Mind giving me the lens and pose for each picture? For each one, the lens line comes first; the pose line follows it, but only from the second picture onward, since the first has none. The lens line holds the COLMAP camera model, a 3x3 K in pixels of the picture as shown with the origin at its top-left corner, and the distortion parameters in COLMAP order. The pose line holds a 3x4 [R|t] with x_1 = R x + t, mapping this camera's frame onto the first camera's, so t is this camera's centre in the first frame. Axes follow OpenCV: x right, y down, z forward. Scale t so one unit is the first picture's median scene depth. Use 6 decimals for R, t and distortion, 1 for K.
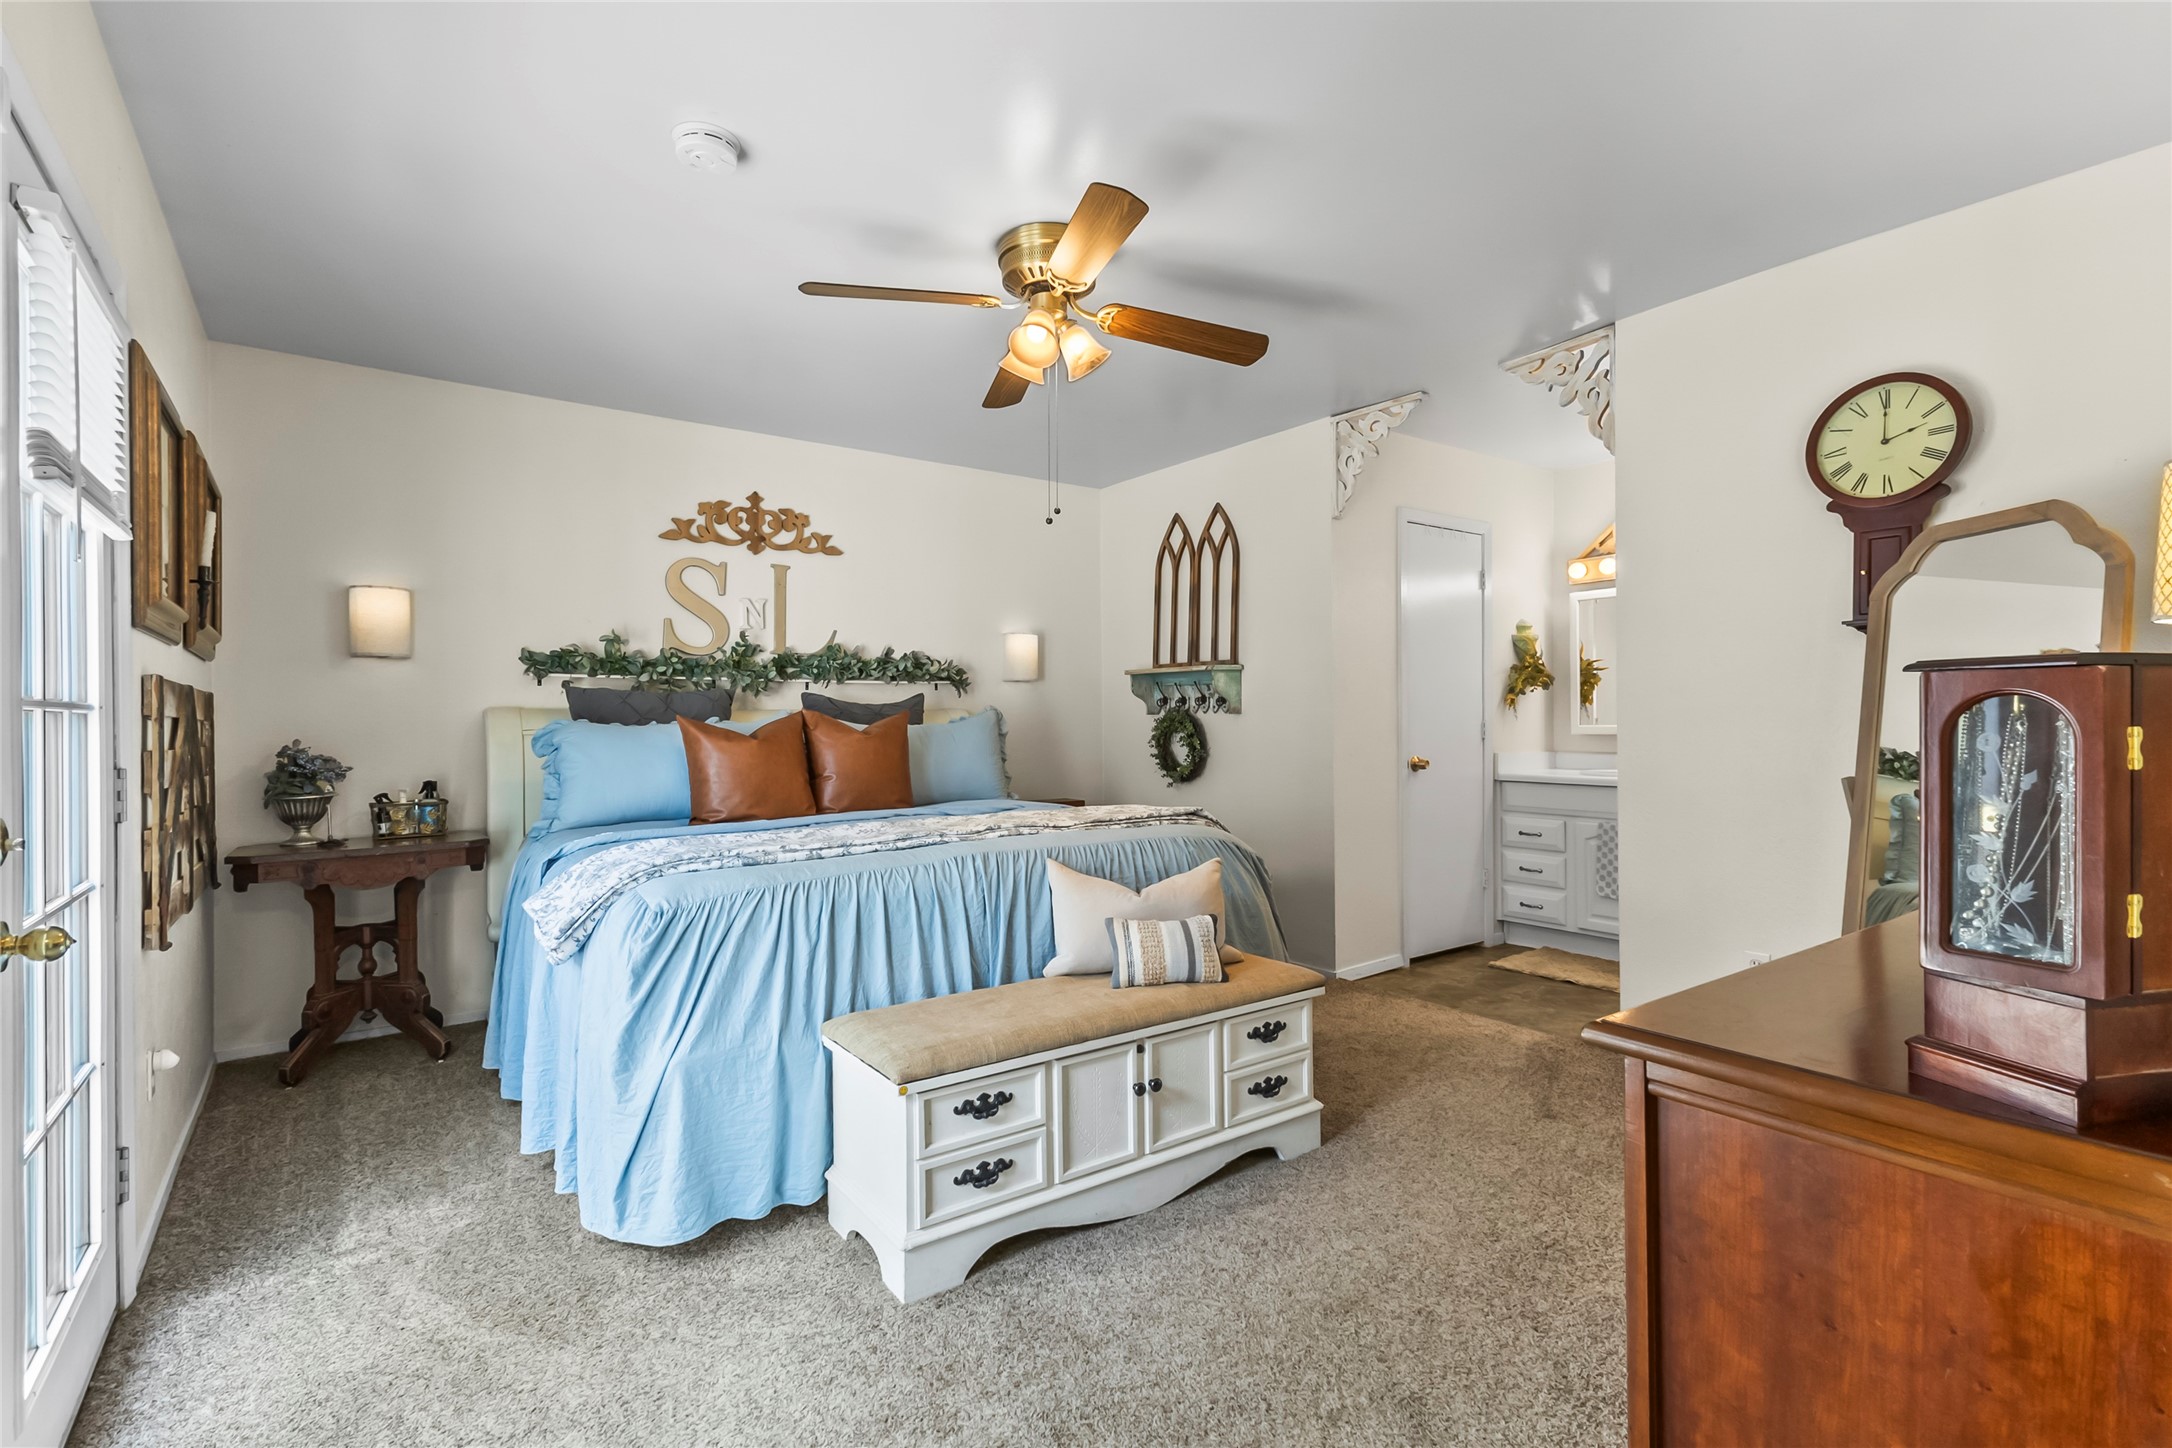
lens RADIAL K [[1009.2, 0, 1086.0], [0, 1009.2, 724.0], [0, 0, 1]] dist [-0.001933, -0.000190]
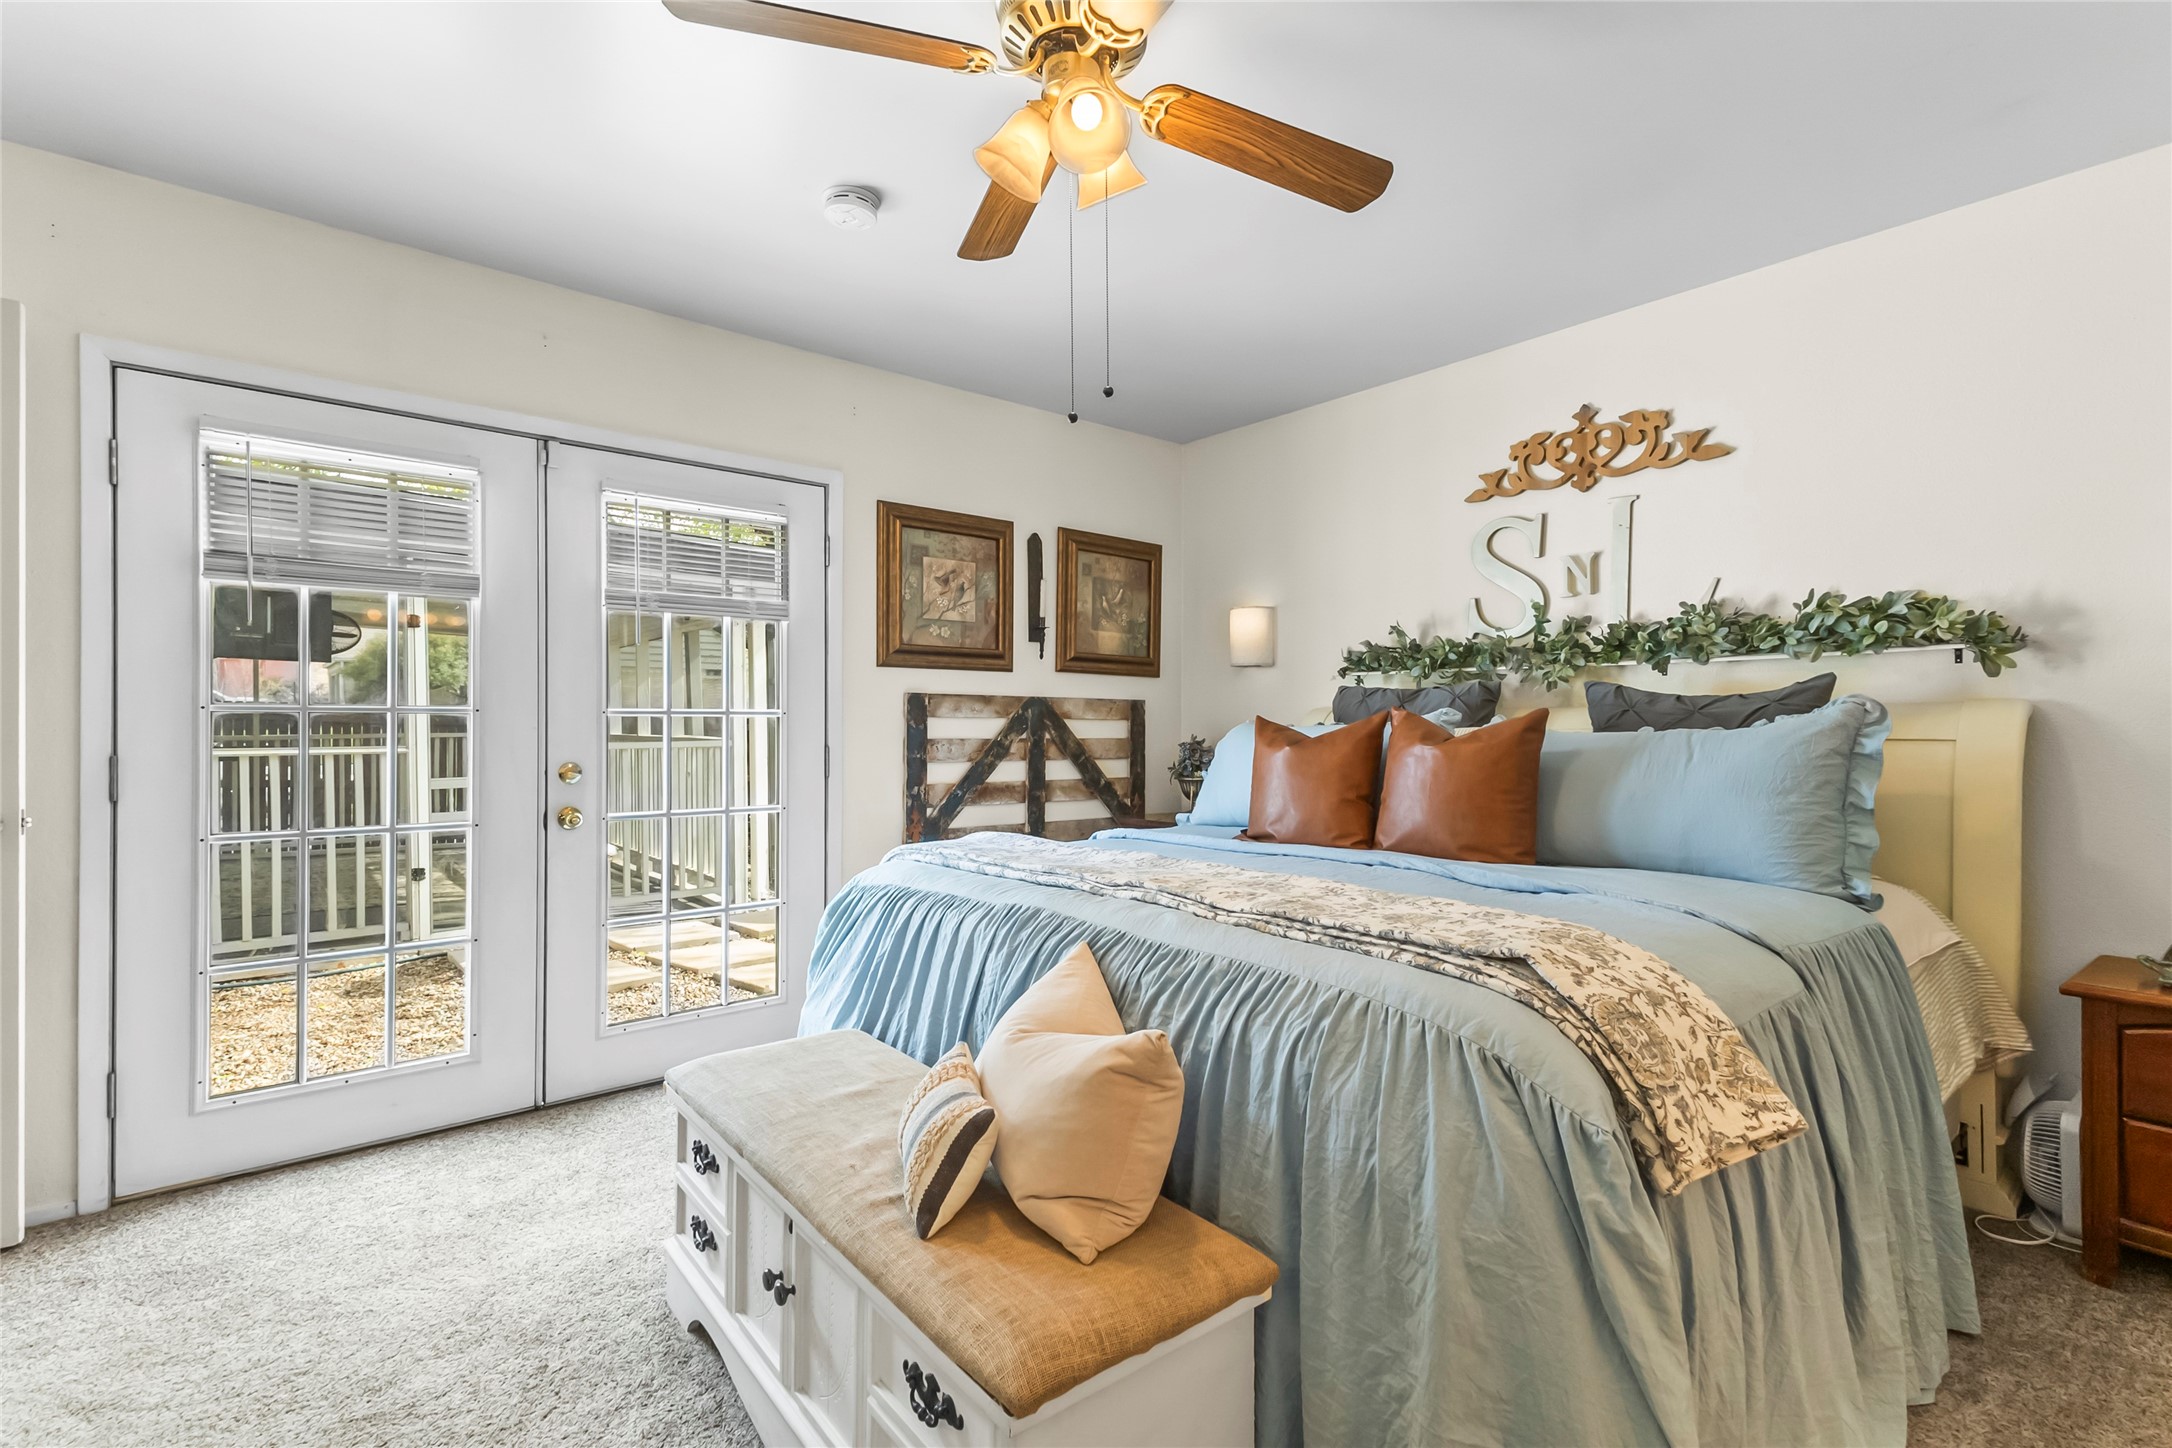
lens RADIAL K [[1009.2, 0, 1086.0], [0, 1009.2, 724.0], [0, 0, 1]] dist [-0.001933, -0.000190]
pose [[0.017248, 0.008784, -0.999813, 0.387865], [-0.004242, 0.999953, 0.008712, -0.007155], [0.999842, 0.004091, 0.017284, 0.633903]]
